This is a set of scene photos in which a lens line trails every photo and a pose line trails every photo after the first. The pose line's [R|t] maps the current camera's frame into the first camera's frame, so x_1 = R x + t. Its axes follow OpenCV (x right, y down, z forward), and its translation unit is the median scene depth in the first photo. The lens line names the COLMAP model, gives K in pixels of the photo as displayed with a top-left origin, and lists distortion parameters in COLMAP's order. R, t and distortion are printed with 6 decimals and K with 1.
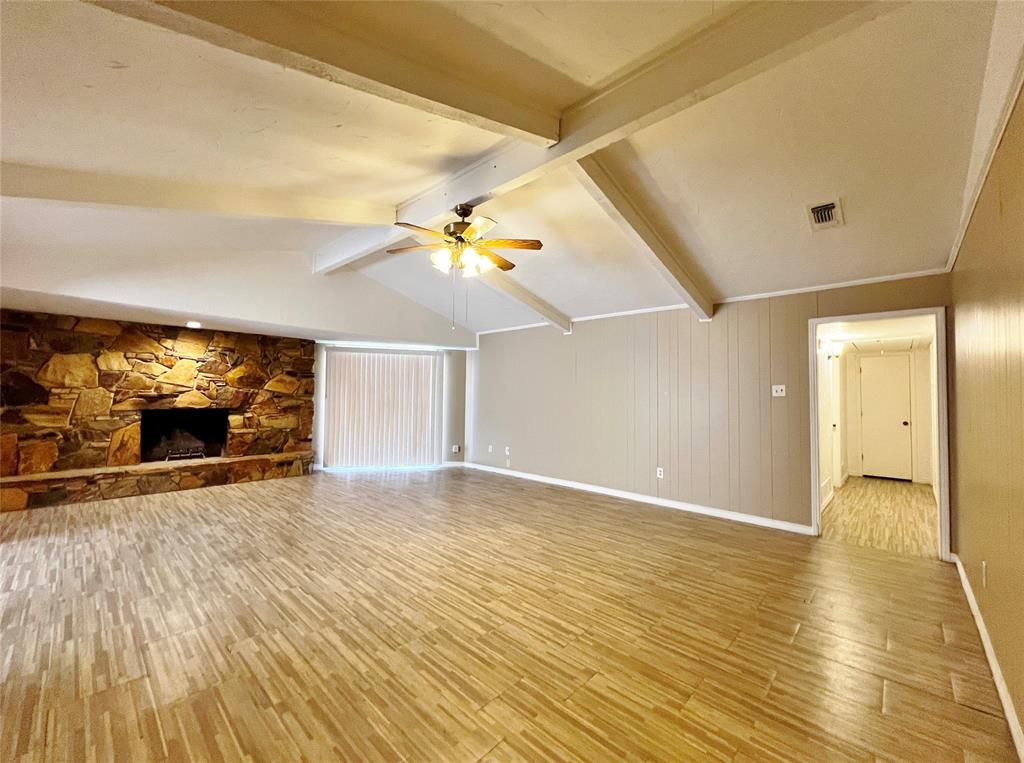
lens RADIAL K [[414.7, 0, 511.6], [0, 414.7, 379.2], [0, 0, 1]] dist [-0.002579, 0.000763]
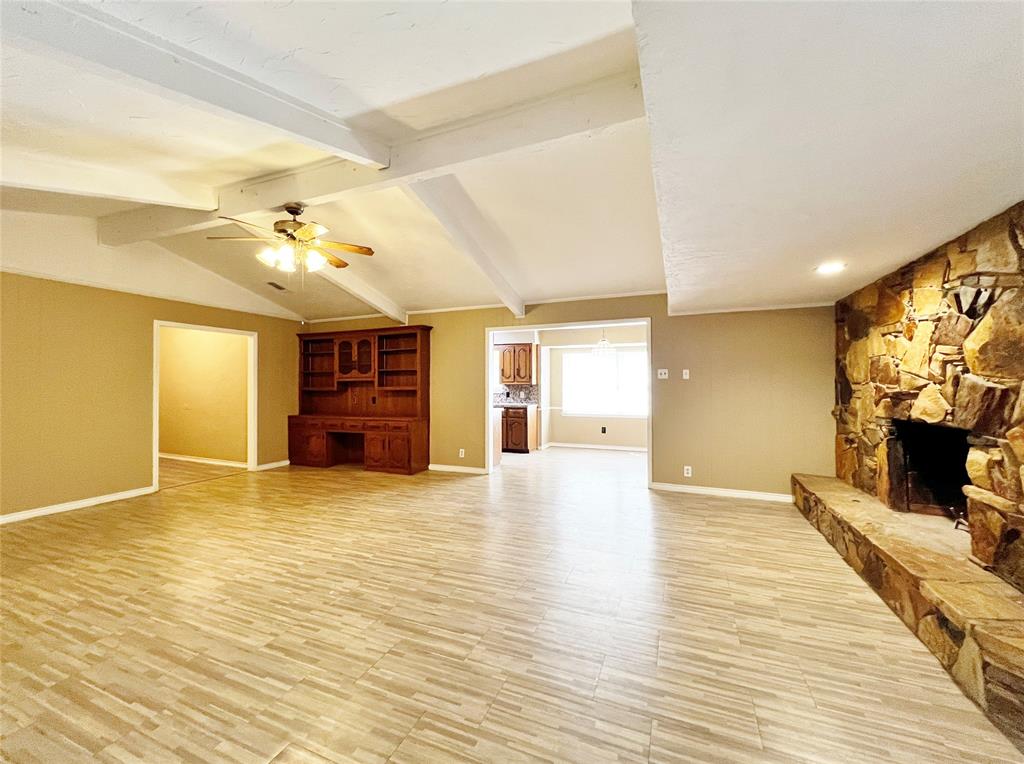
lens RADIAL K [[414.7, 0, 504.4], [0, 414.7, 382.0], [0, 0, 1]] dist [-0.002579, 0.000763]
pose [[-0.937904, -0.017141, -0.346470, -0.326161], [-0.001184, 0.998931, -0.046216, 0.100346], [0.346892, -0.042936, -0.936922, 2.731552]]
